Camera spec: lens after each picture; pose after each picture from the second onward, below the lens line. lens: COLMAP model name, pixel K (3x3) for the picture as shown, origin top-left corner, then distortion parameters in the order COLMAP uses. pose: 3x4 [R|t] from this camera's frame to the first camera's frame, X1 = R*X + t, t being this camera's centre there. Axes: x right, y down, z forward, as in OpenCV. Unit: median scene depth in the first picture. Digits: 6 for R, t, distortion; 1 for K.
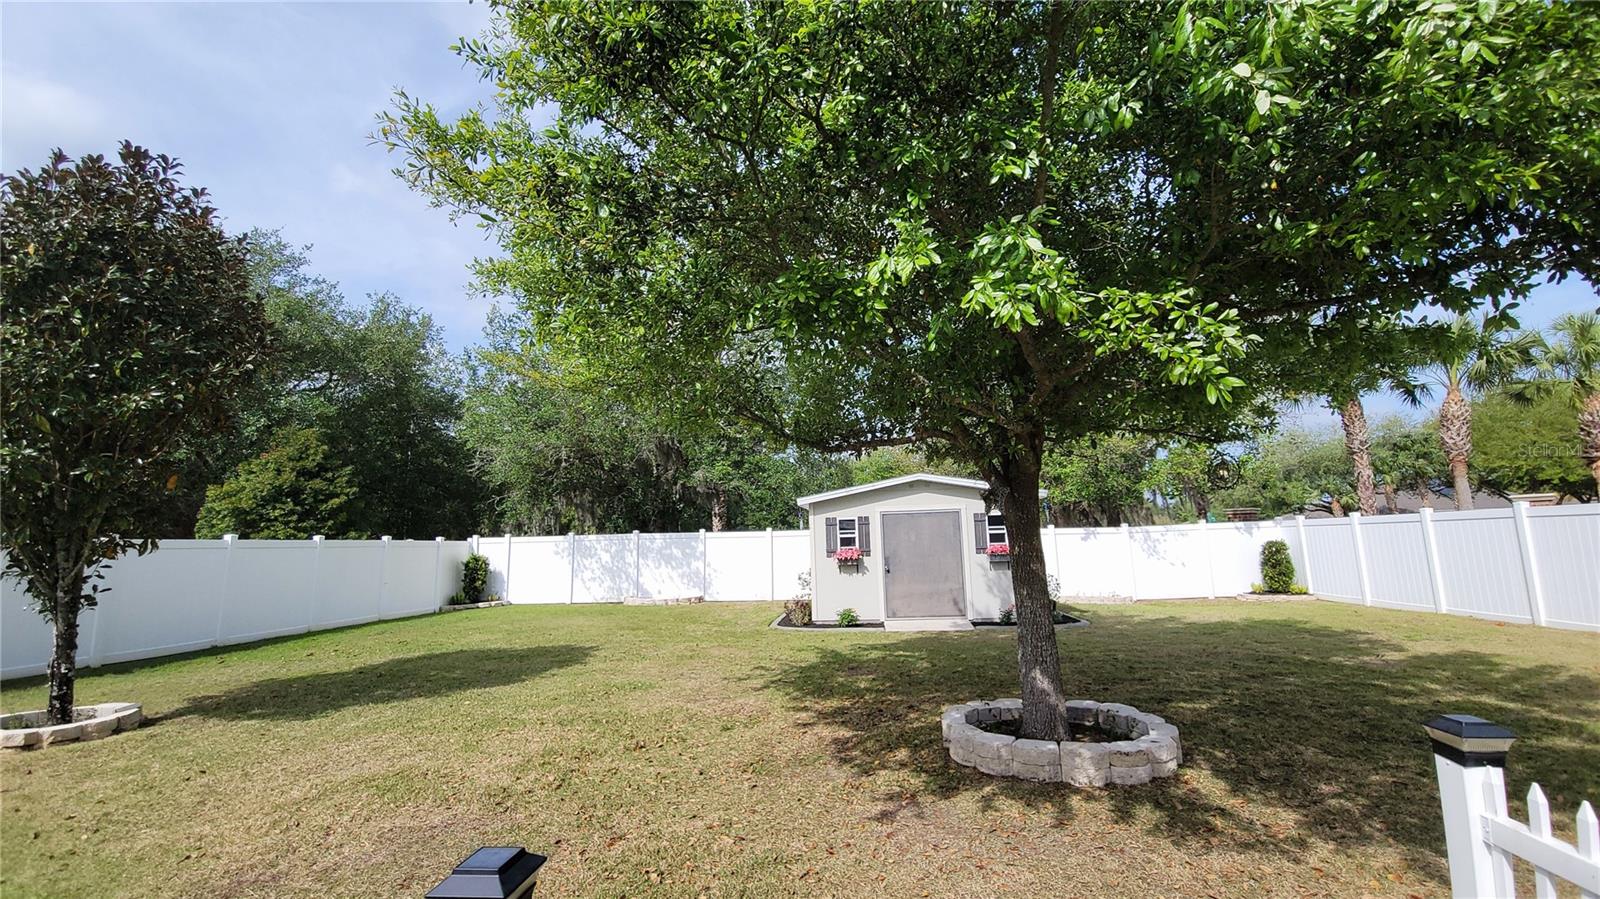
lens RADIAL K [[652.1, 0, 800.3], [0, 652.1, 446.1], [0, 0, 1]] dist [-0.002321, -0.000744]
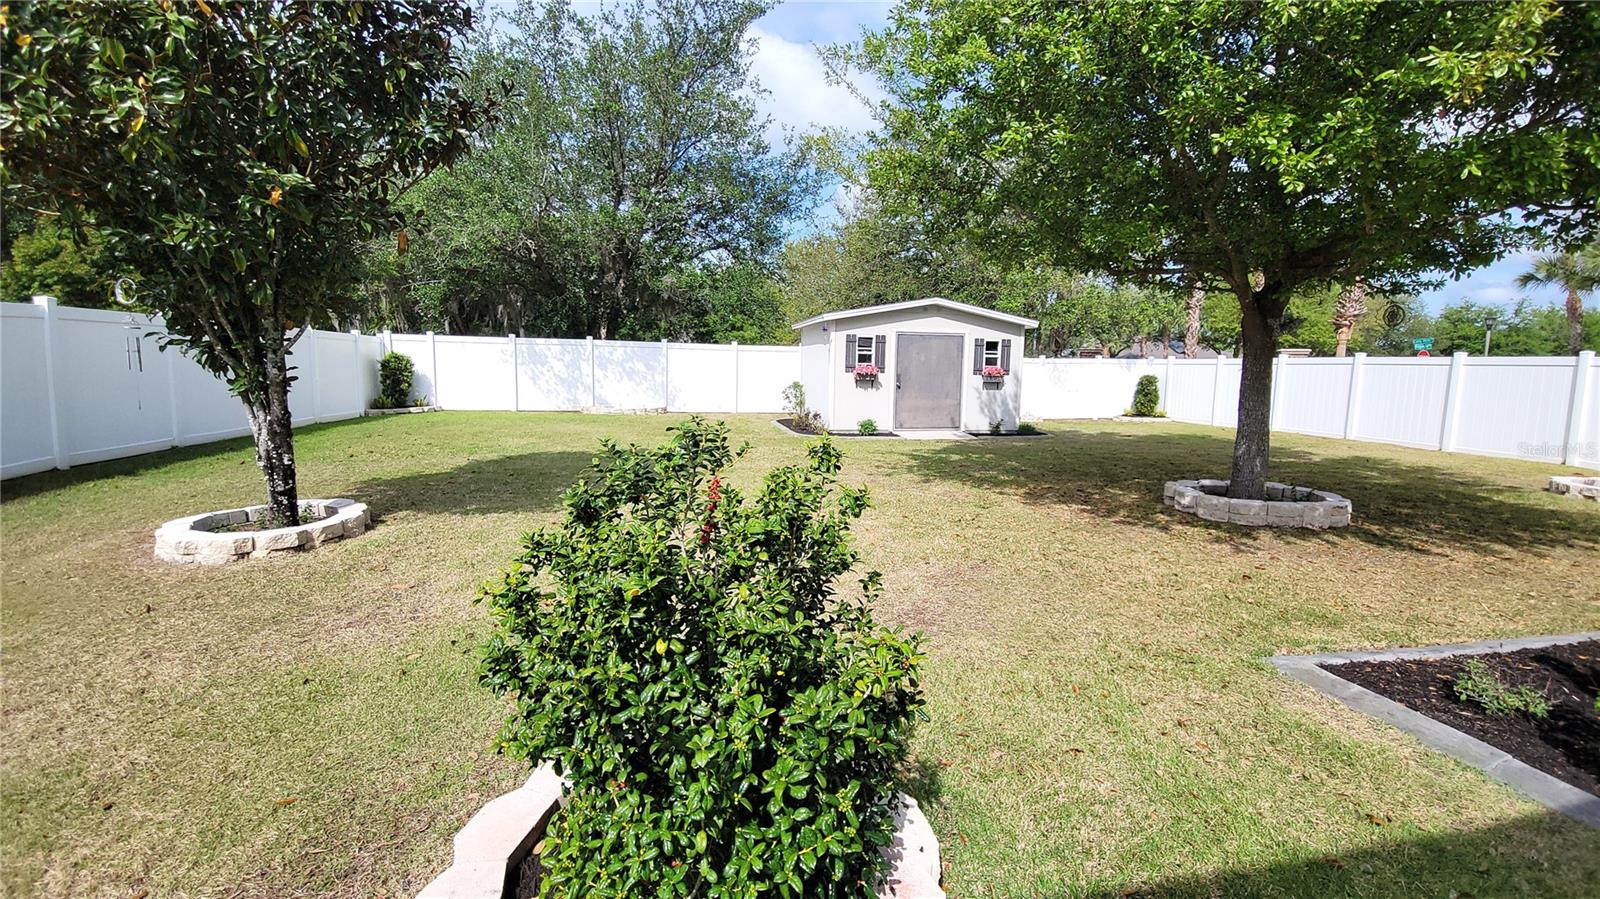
lens RADIAL K [[652.1, 0, 808.2], [0, 652.1, 439.6], [0, 0, 1]] dist [-0.002321, -0.000744]
pose [[0.949945, 0.010548, 0.312240, -0.344328], [-0.090795, 0.965614, 0.243610, 0.024095], [-0.298934, -0.259766, 0.918238, 0.019748]]
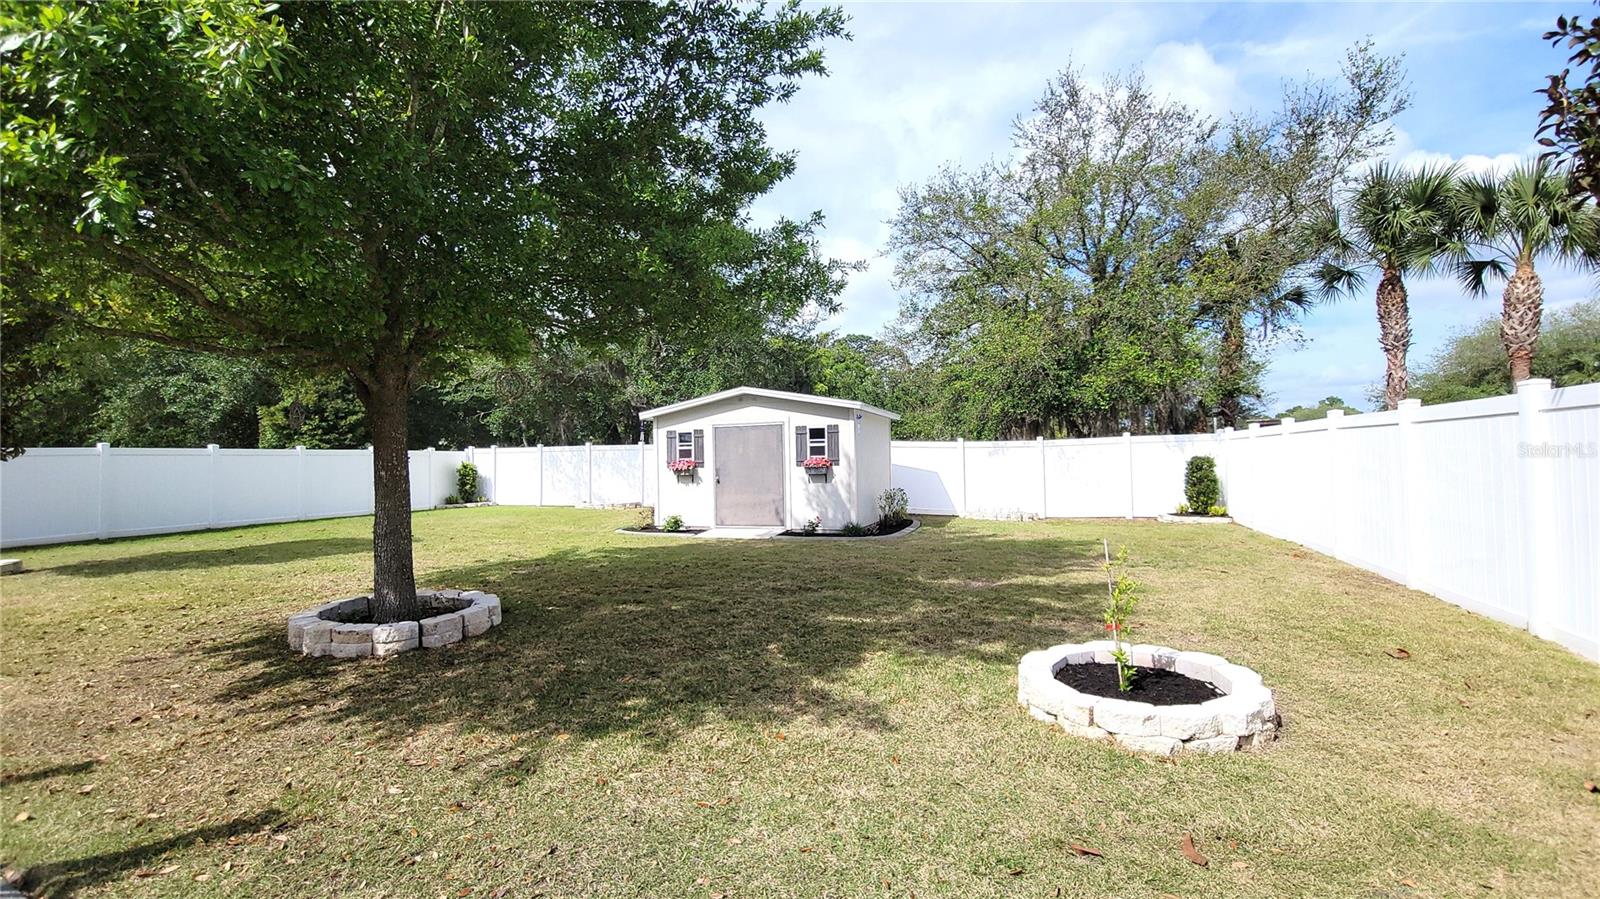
lens RADIAL K [[652.1, 0, 796.9], [0, 652.1, 451.1], [0, 0, 1]] dist [-0.002321, -0.000744]
pose [[0.969692, 0.006194, -0.244253, 0.504735], [0.028291, 0.990108, 0.137424, 0.003339], [0.242688, -0.140169, 0.959925, 0.033862]]
